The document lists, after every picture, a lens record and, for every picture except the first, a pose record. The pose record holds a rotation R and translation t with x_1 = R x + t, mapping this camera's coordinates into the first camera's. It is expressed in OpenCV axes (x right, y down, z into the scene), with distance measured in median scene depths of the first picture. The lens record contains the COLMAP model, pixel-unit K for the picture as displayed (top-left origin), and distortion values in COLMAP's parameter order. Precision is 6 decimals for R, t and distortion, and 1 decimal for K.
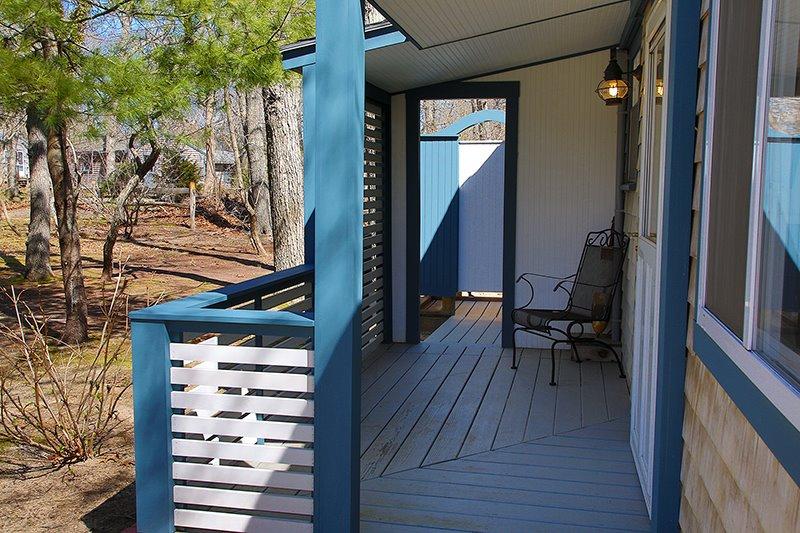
lens RADIAL K [[888.5, 0, 400.0], [0, 888.5, 266.5], [0, 0, 1]] dist [0.000131, 0.002638]
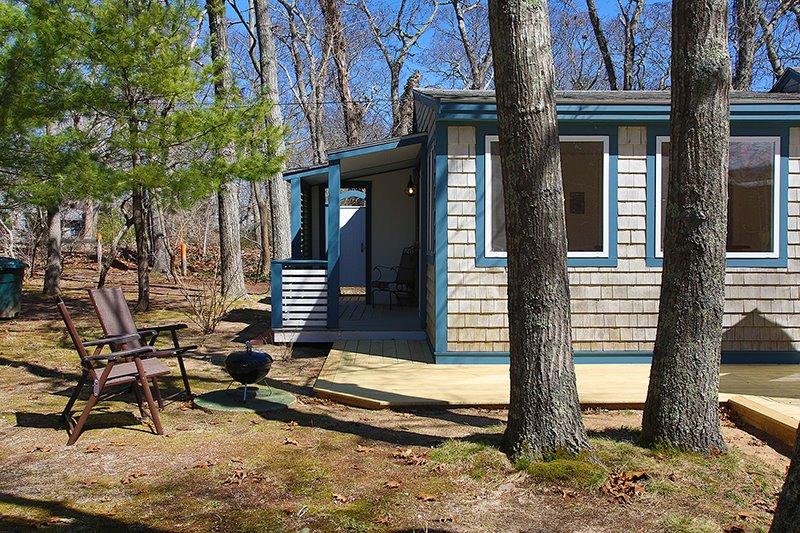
lens RADIAL K [[888.5, 0, 400.0], [0, 888.5, 266.5], [0, 0, 1]] dist [0.000131, 0.002638]
pose [[0.978419, -0.014971, 0.206089, -0.263119], [0.028582, 0.997590, -0.063225, 0.153664], [-0.204646, 0.067751, 0.976489, -1.199404]]
